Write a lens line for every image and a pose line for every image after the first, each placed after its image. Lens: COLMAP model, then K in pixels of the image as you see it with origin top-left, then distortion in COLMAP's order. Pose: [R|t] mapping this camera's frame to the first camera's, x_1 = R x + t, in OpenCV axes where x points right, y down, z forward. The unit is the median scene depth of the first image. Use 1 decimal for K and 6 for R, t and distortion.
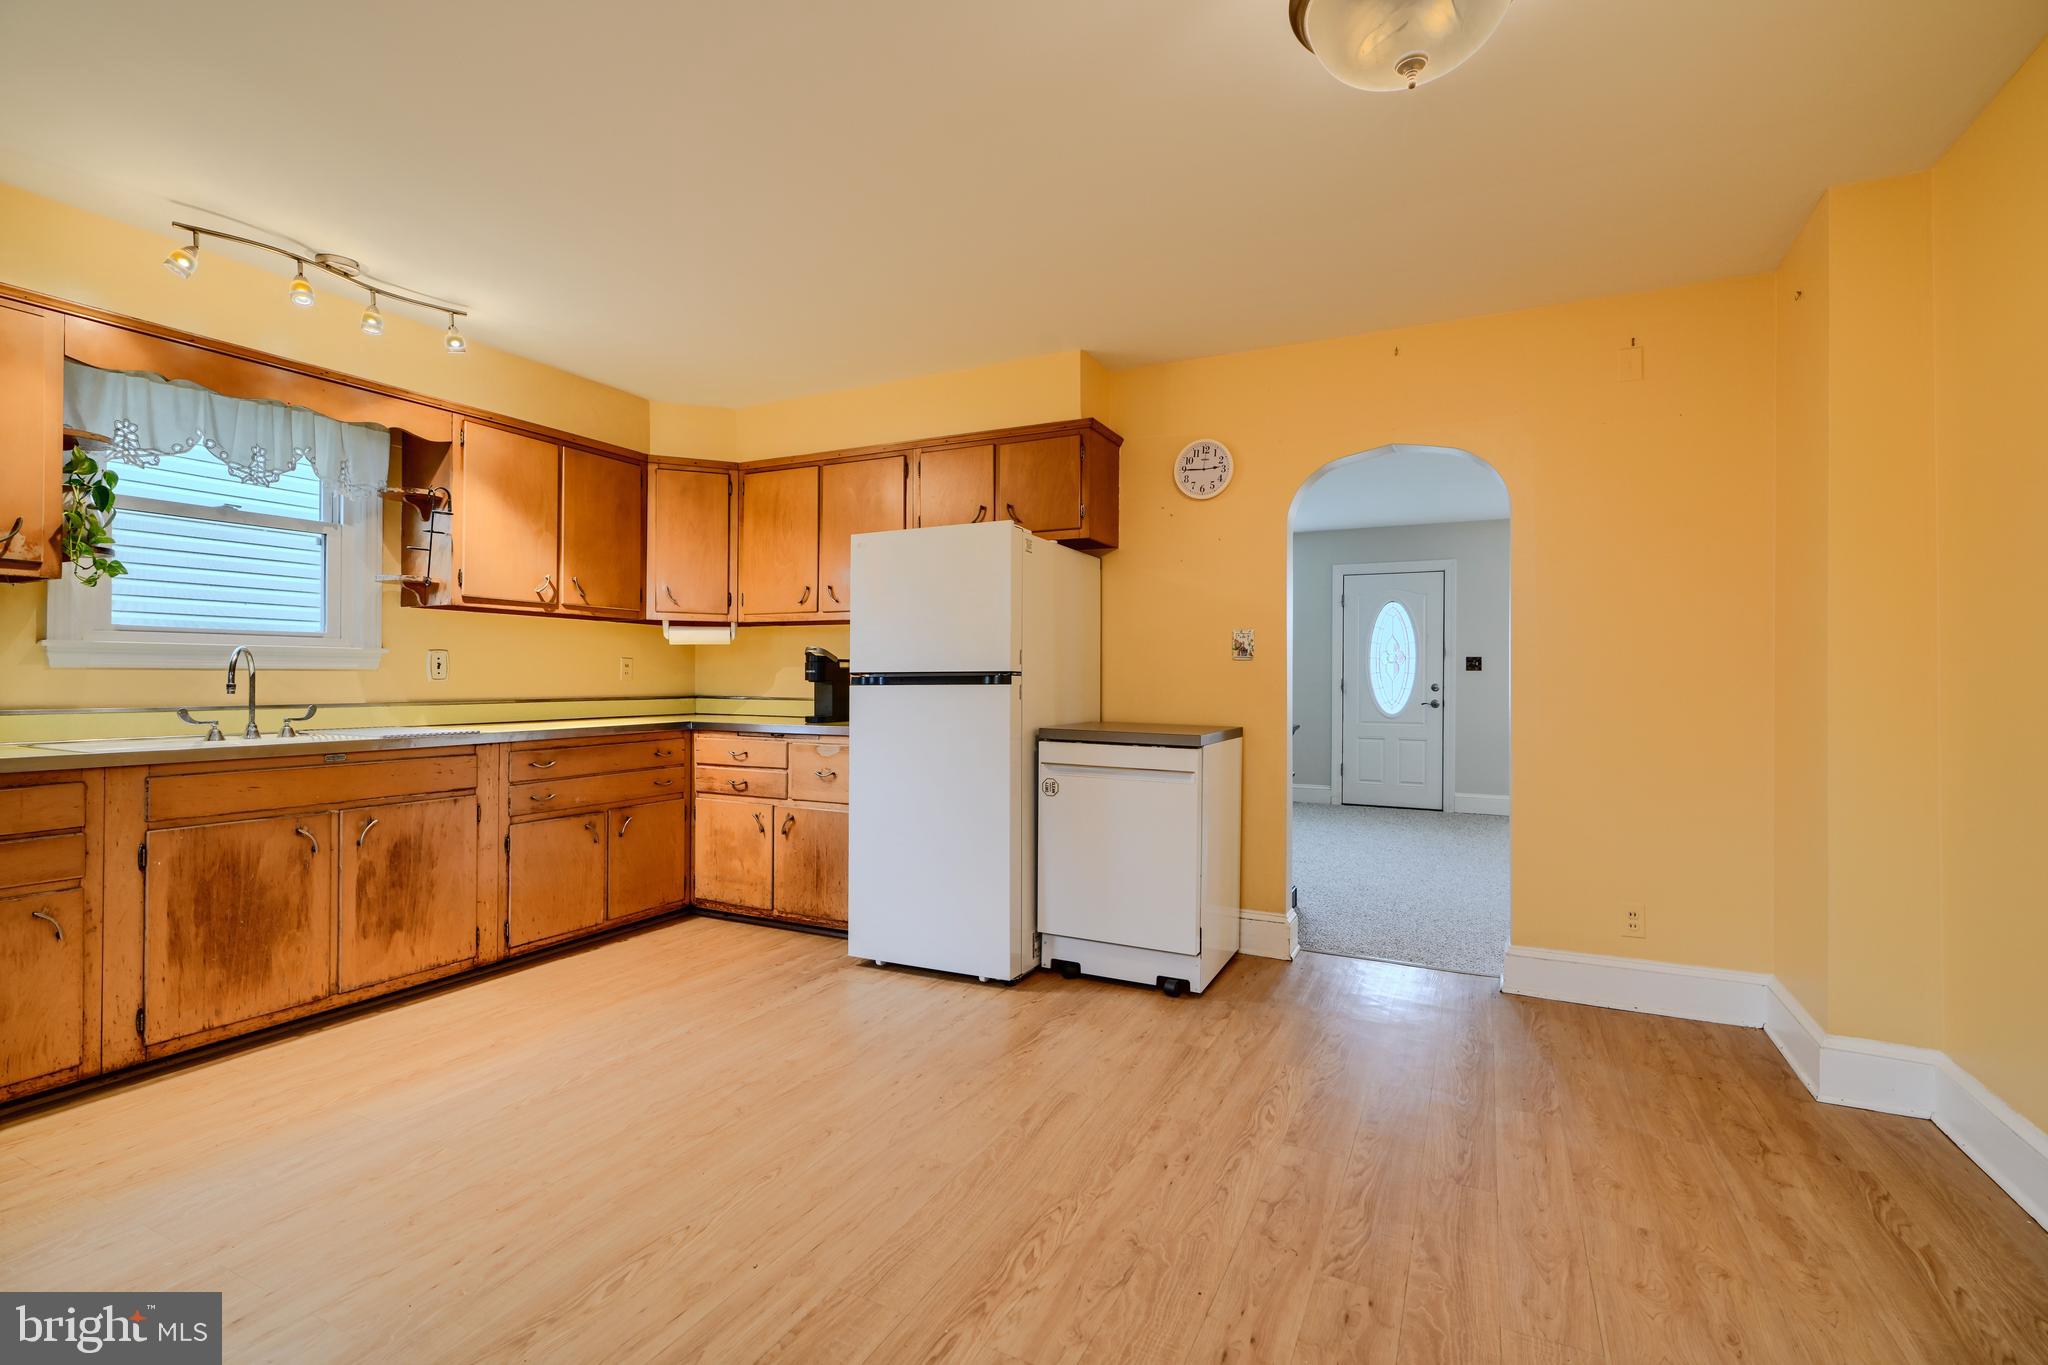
lens RADIAL K [[929.4, 0, 1028.9], [0, 929.4, 685.6], [0, 0, 1]] dist [0.001430, 0.000317]
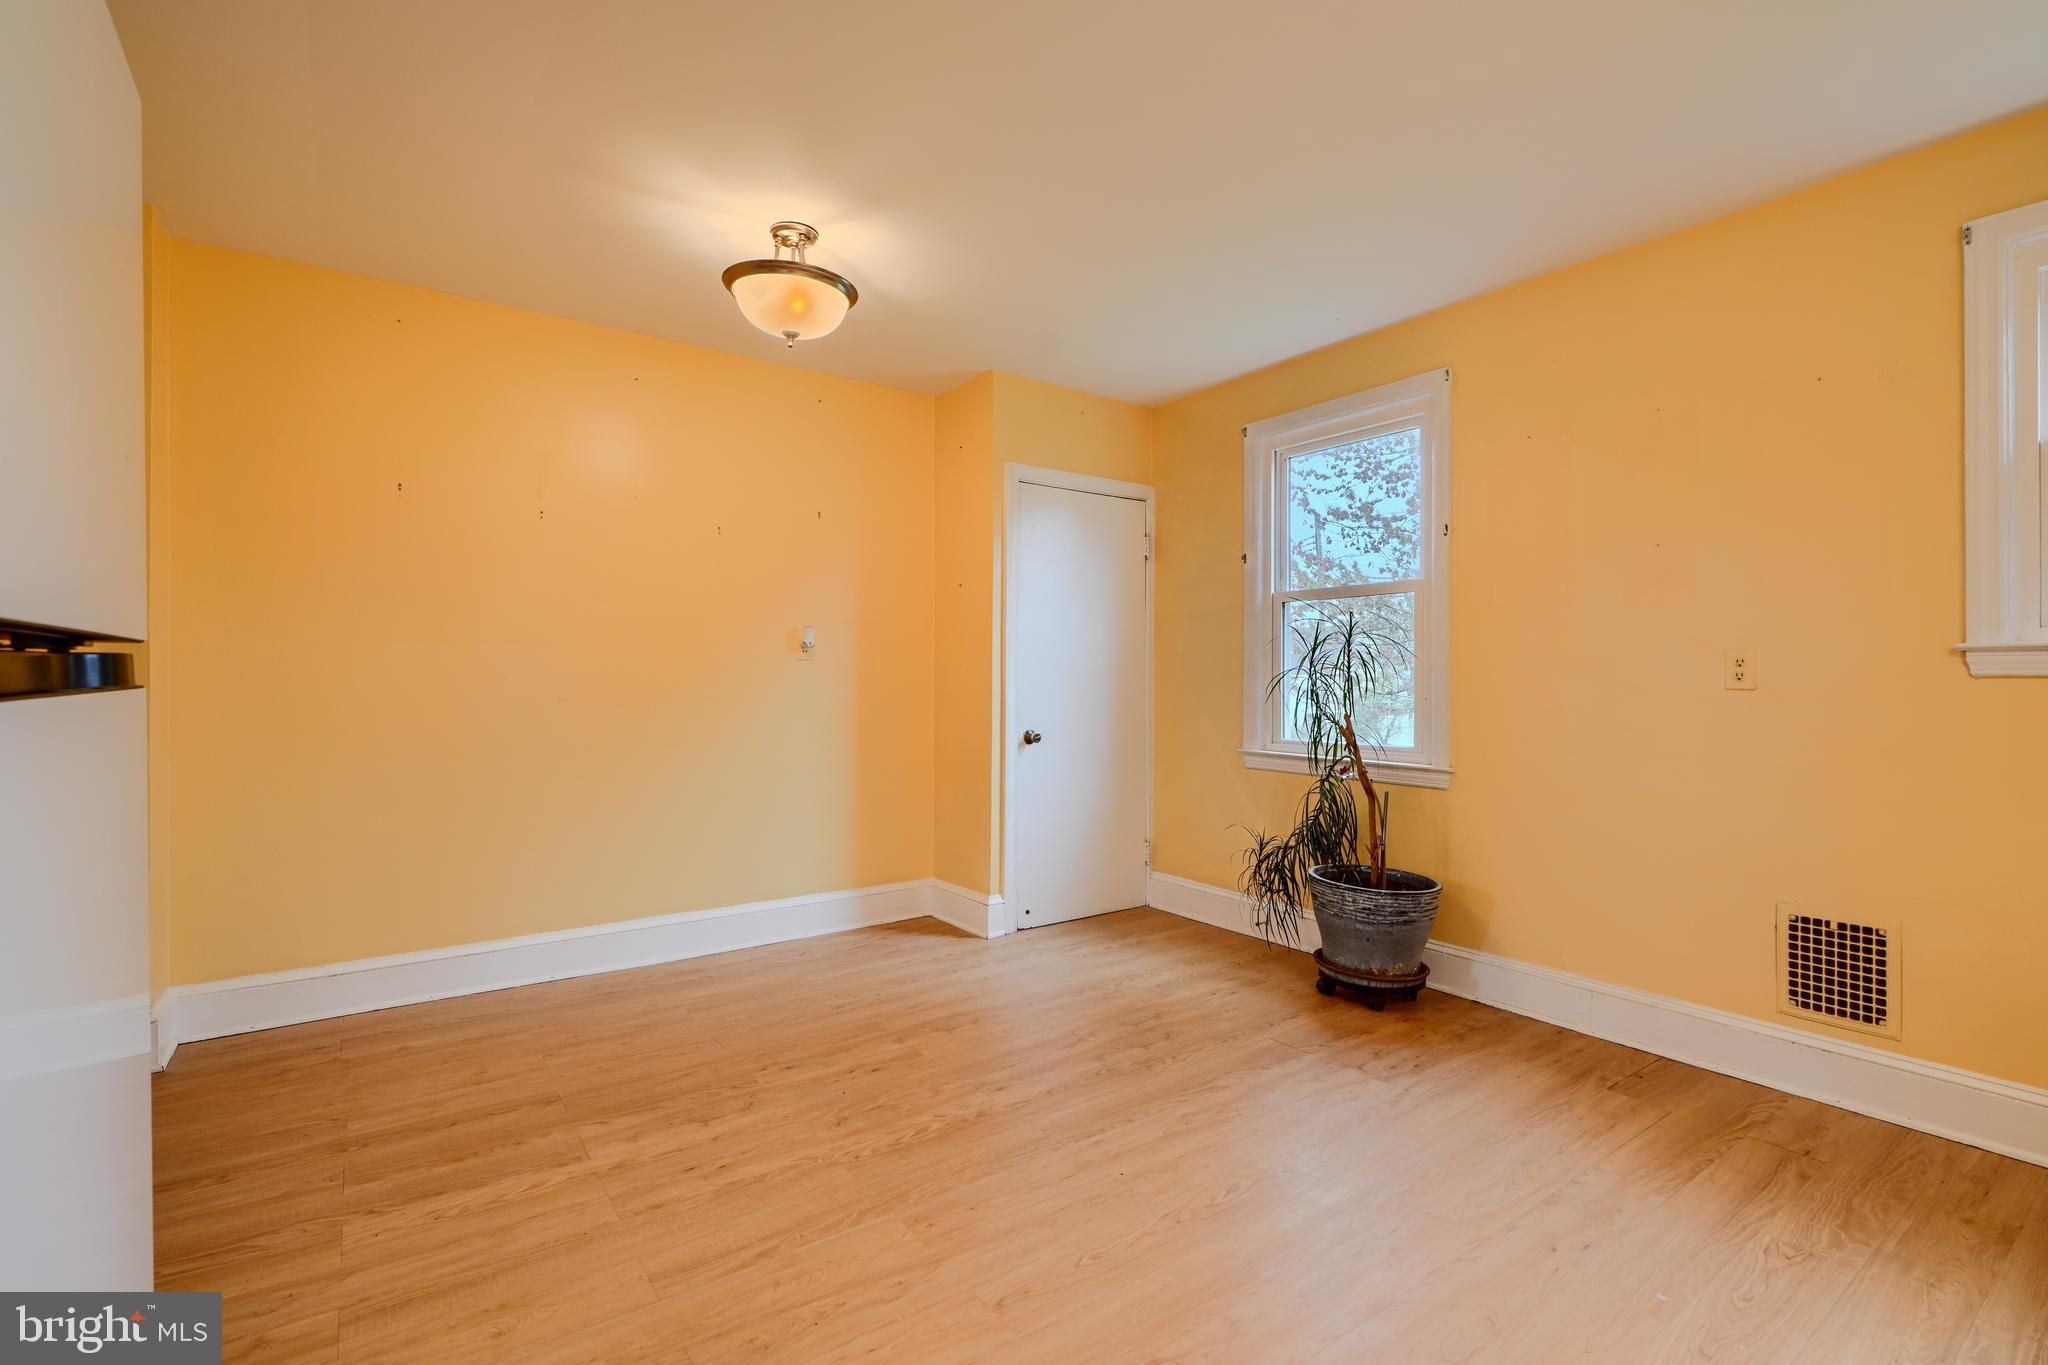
lens RADIAL K [[929.4, 0, 1028.9], [0, 929.4, 685.6], [0, 0, 1]] dist [0.001430, 0.000317]
pose [[-0.889896, -0.009014, 0.456075, -0.400133], [-0.006234, 0.999952, 0.007600, -0.005718], [-0.456122, 0.003920, -0.889909, 1.163840]]
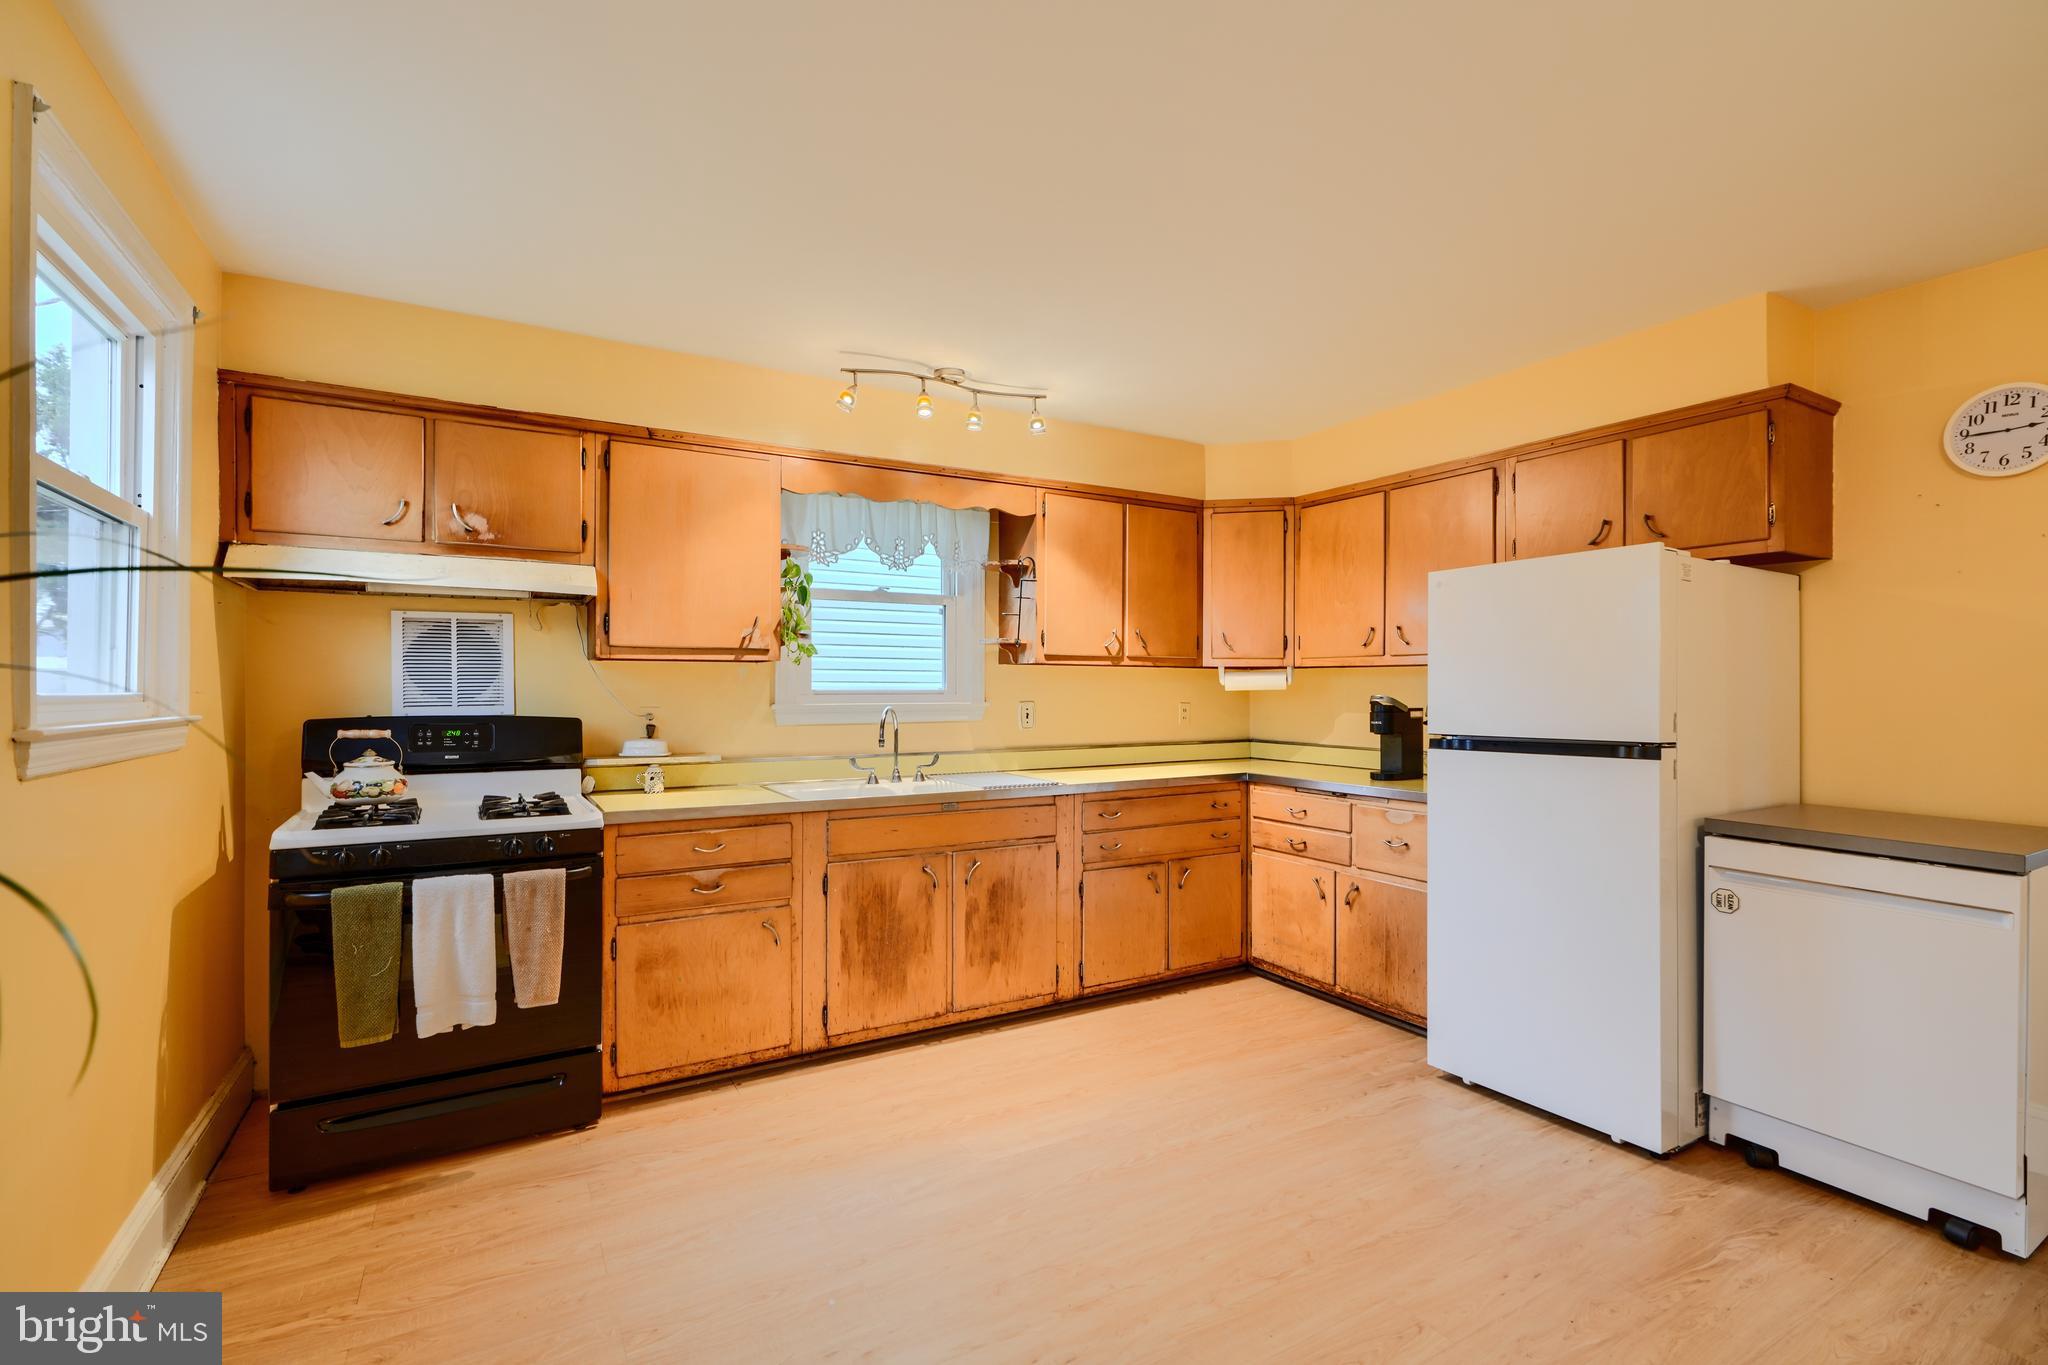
lens RADIAL K [[913.3, 0, 1029.3], [0, 913.3, 690.7], [0, 0, 1]] dist [0.000411, -0.000288]
pose [[0.839789, -0.002263, -0.542908, -0.046240], [0.004839, 0.999983, 0.003317, -0.061657], [0.542891, -0.005412, 0.839786, 0.097618]]
